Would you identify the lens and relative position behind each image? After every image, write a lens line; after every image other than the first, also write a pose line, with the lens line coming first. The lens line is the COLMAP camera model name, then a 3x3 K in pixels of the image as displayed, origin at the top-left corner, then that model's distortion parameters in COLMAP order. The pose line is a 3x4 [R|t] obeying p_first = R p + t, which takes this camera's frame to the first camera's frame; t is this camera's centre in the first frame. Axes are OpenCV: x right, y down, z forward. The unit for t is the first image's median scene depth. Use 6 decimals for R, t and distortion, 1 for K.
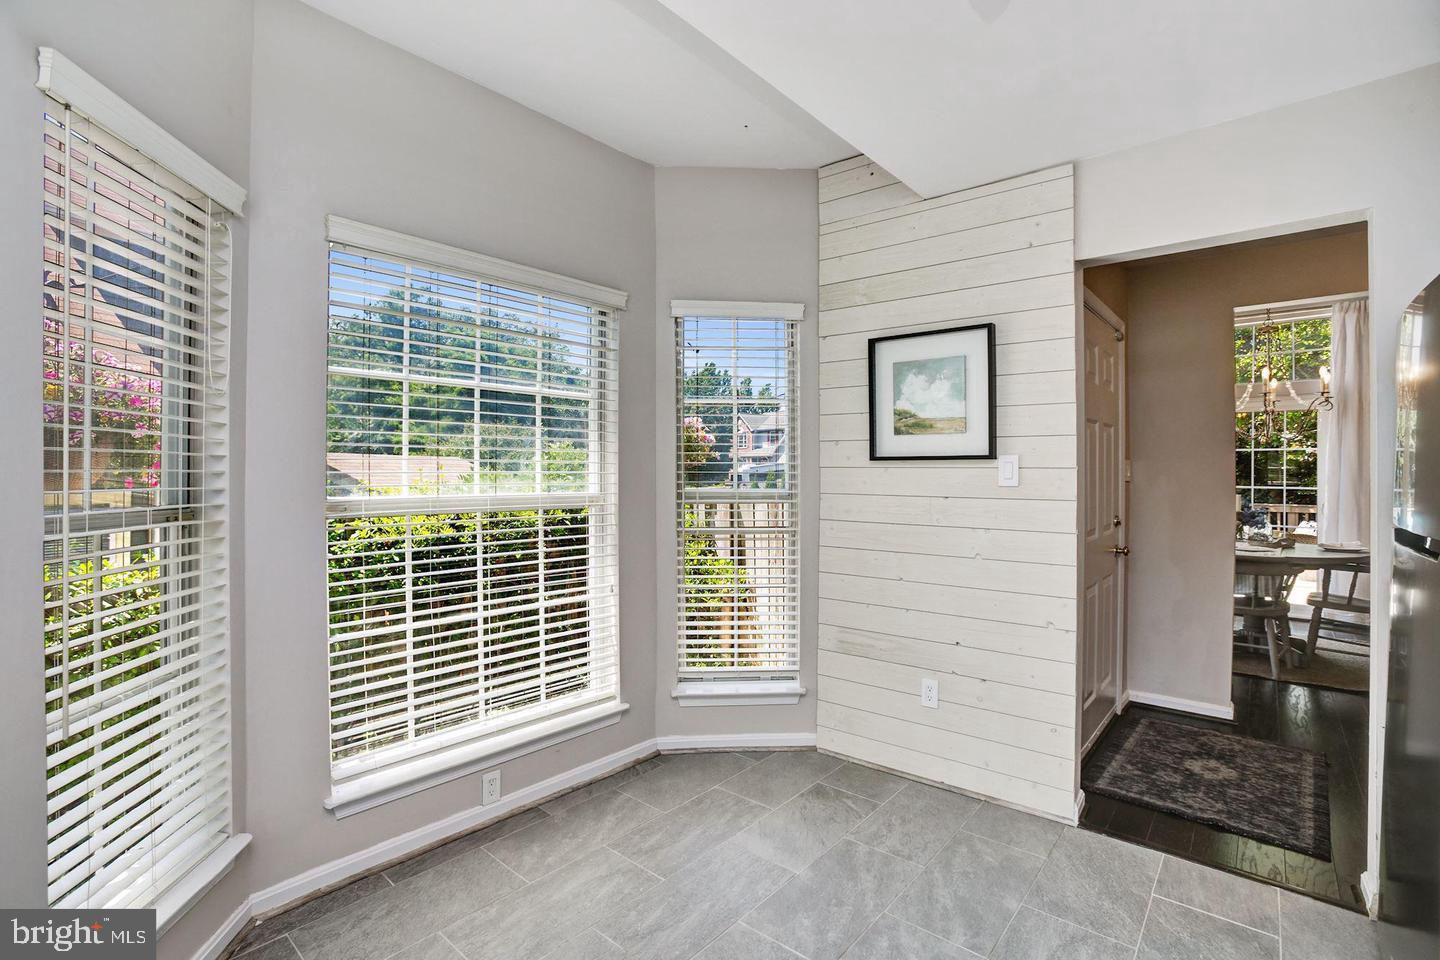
lens RADIAL K [[662.8, 0, 721.4], [0, 662.8, 475.4], [0, 0, 1]] dist [-0.030389, 0.004377]
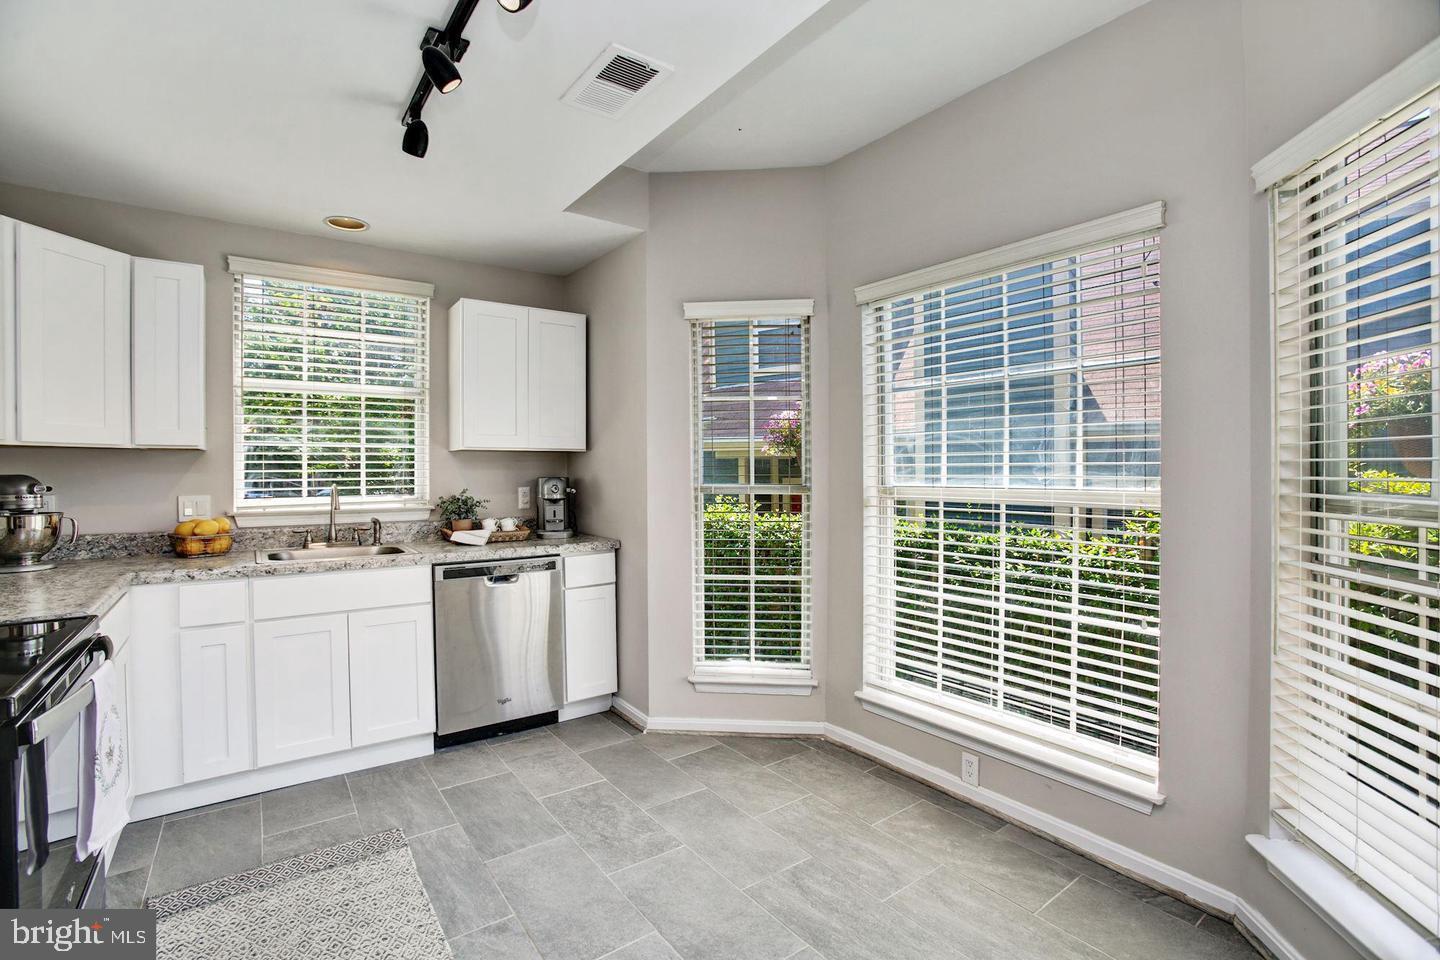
lens RADIAL K [[662.8, 0, 722.5], [0, 662.8, 473.9], [0, 0, 1]] dist [-0.030389, 0.004377]
pose [[-0.217412, 0.005618, -0.976064, 0.669720], [0.005804, 0.999973, 0.004463, 0.003010], [0.976063, -0.004695, -0.217439, 0.762566]]
